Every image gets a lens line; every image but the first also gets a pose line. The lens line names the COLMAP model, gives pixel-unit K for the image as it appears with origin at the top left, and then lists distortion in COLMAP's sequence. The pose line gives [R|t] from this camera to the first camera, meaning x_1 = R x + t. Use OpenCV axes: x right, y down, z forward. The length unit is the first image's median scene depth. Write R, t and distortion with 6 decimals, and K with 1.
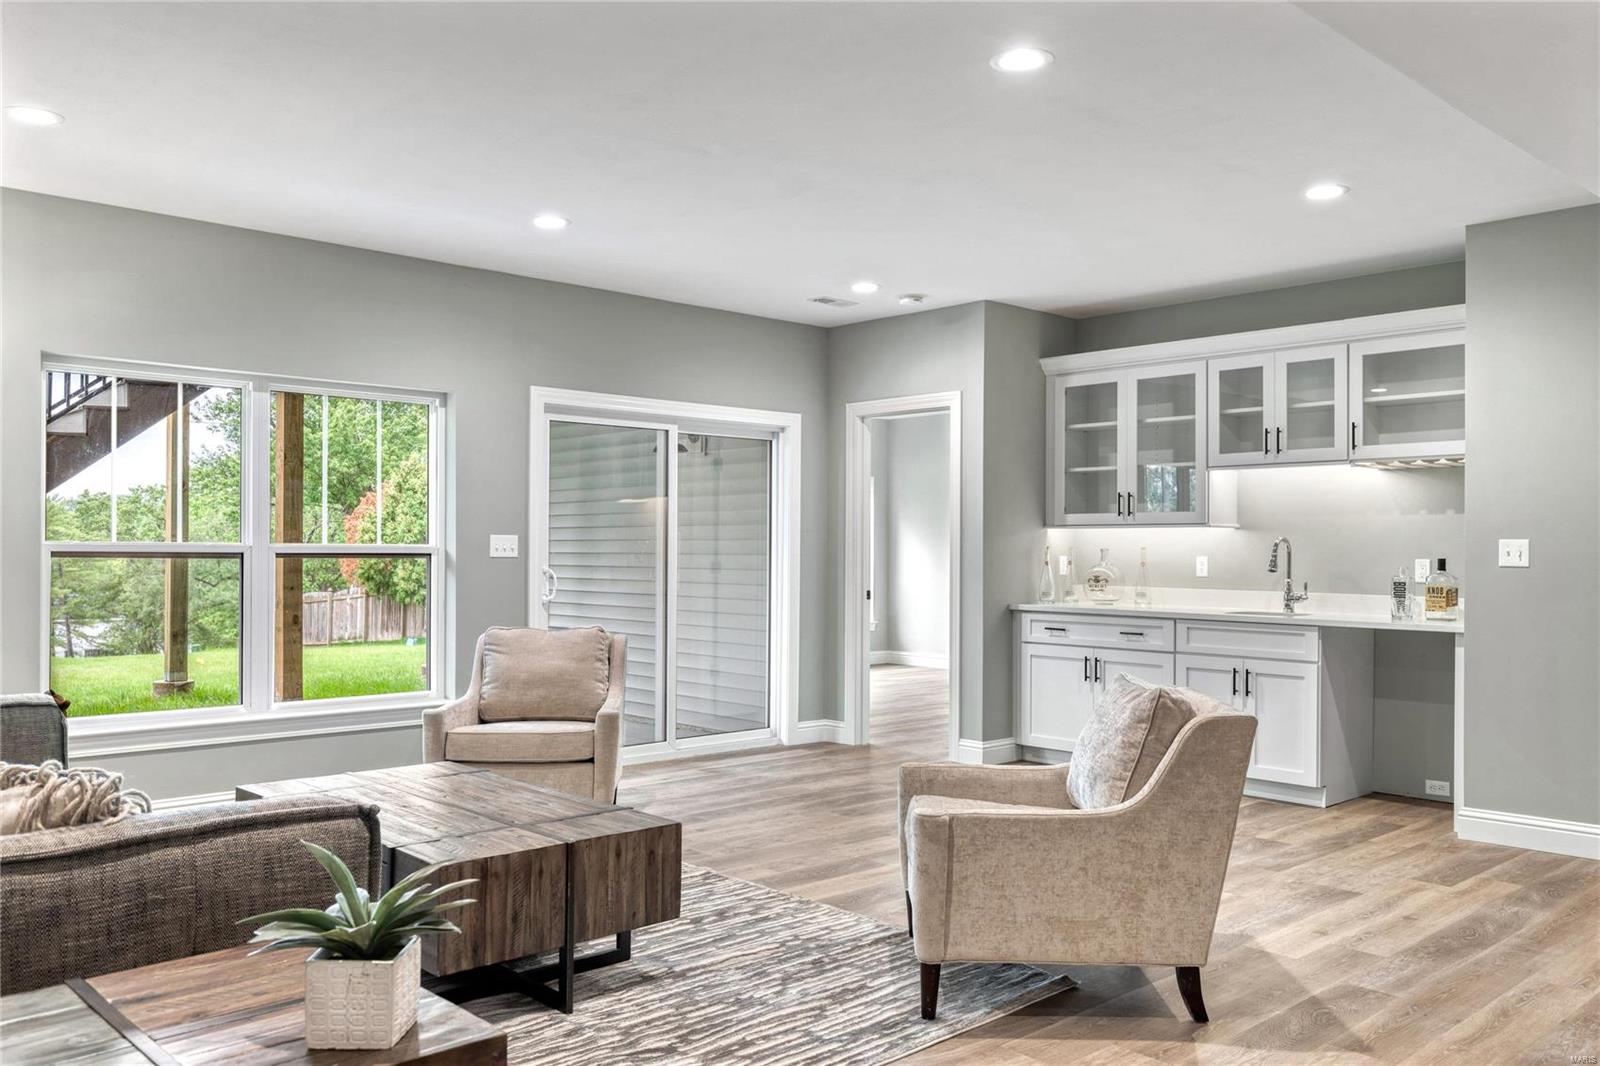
lens RADIAL K [[1243.0, 0, 778.8], [0, 1243.0, 527.1], [0, 0, 1]] dist [0.006538, -0.005488]
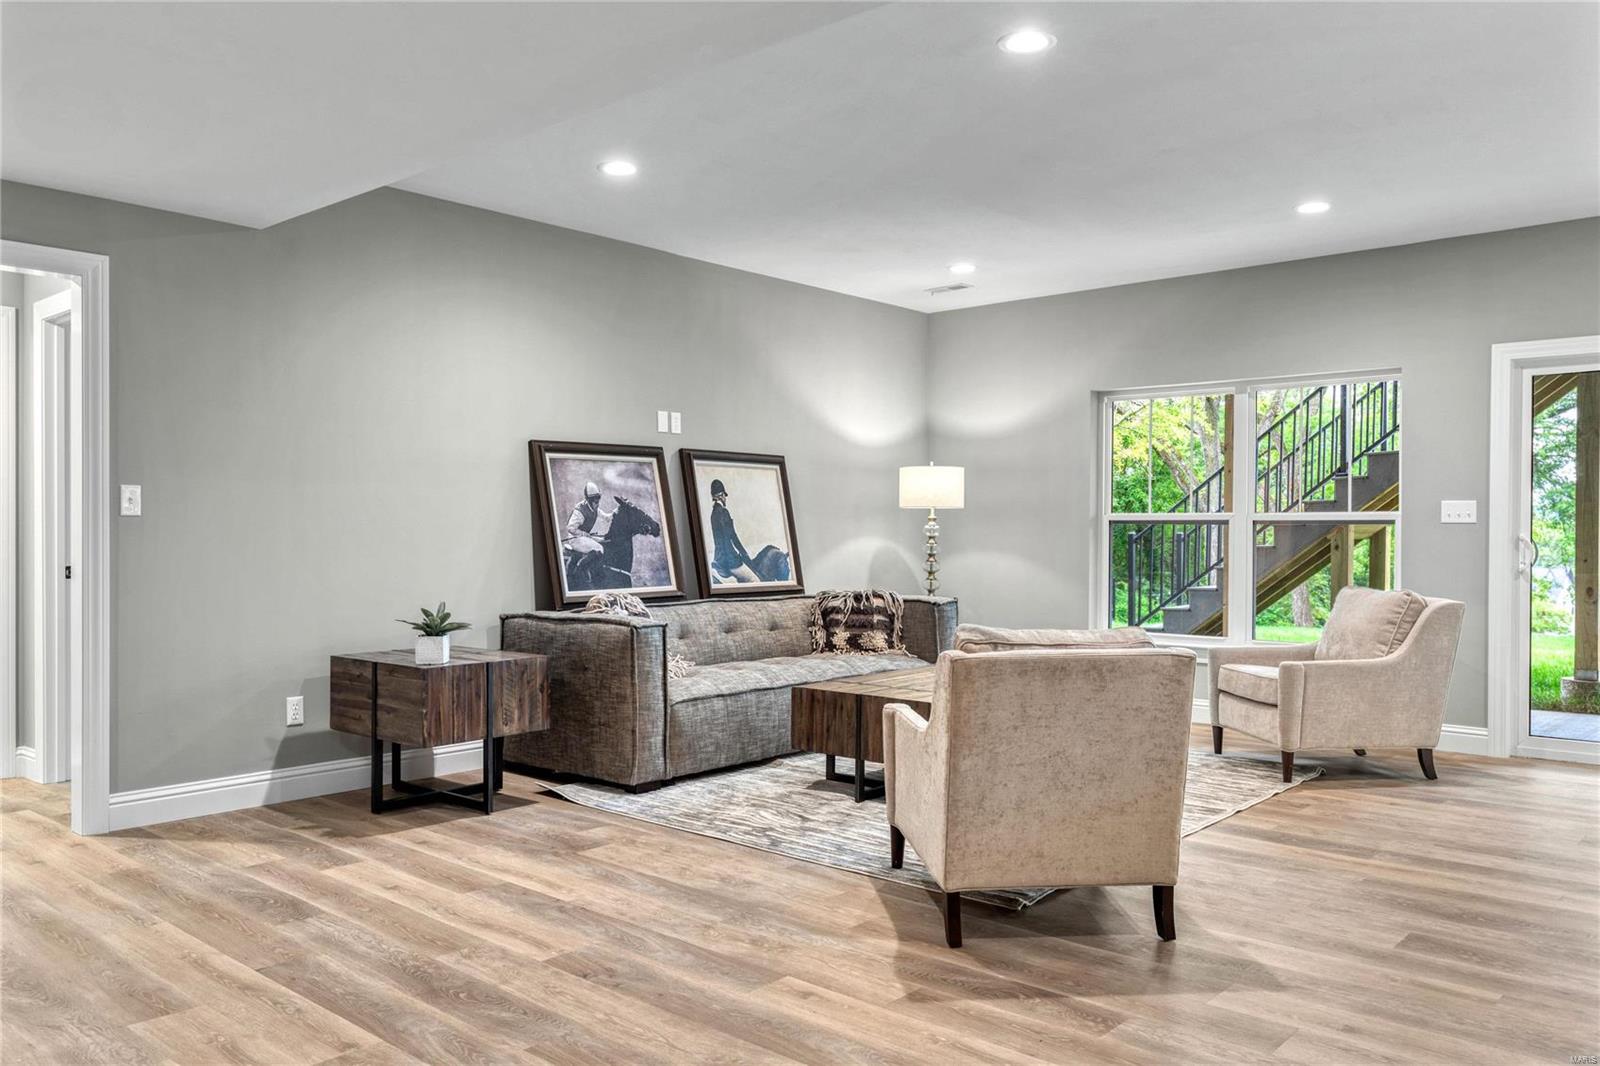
lens RADIAL K [[1172.6, 0, 842.2], [0, 1172.6, 516.7], [0, 0, 1]] dist [-0.001615, -0.001700]
pose [[0.145059, -0.017085, -0.989276, 1.275696], [0.016159, 0.999758, -0.014897, 0.050673], [0.989291, -0.013824, 0.145300, 0.755579]]
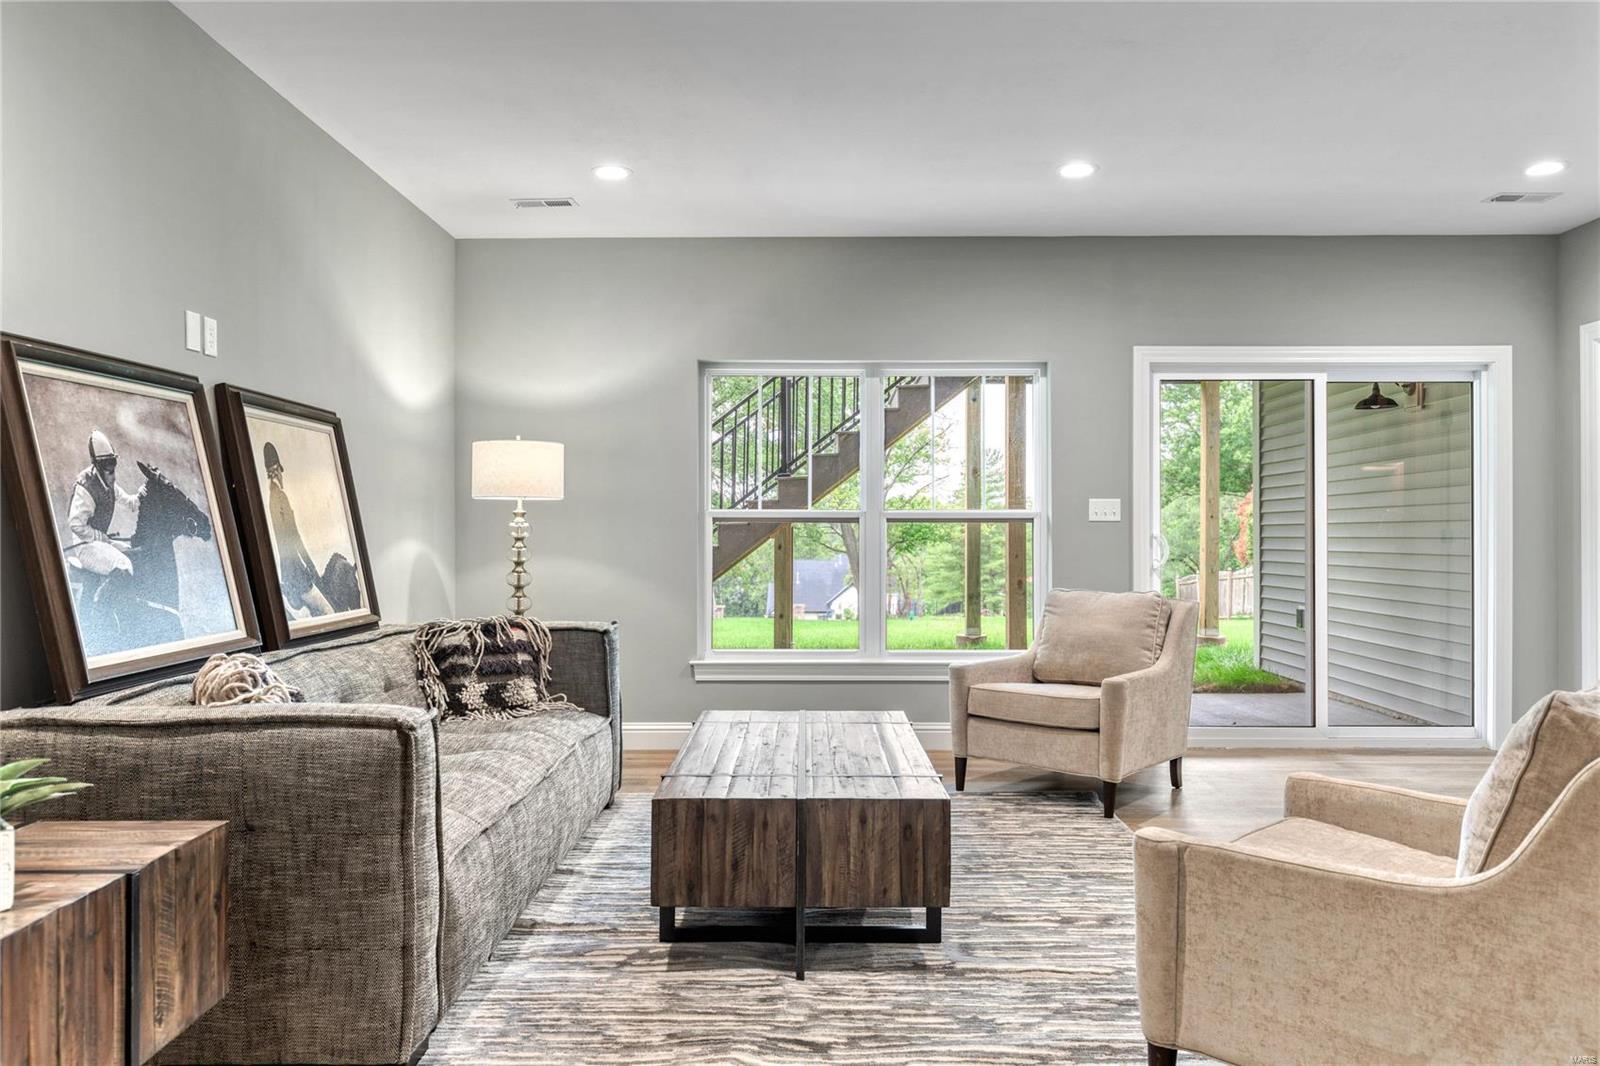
lens RADIAL K [[1101.8, 0, 810.6], [0, 1101.8, 512.0], [0, 0, 1]] dist [0.001846, -0.000717]
pose [[0.739215, -0.018438, -0.673217, 0.398994], [0.016348, 0.999822, -0.009431, 0.043093], [0.673271, -0.004034, 0.739385, 0.380632]]
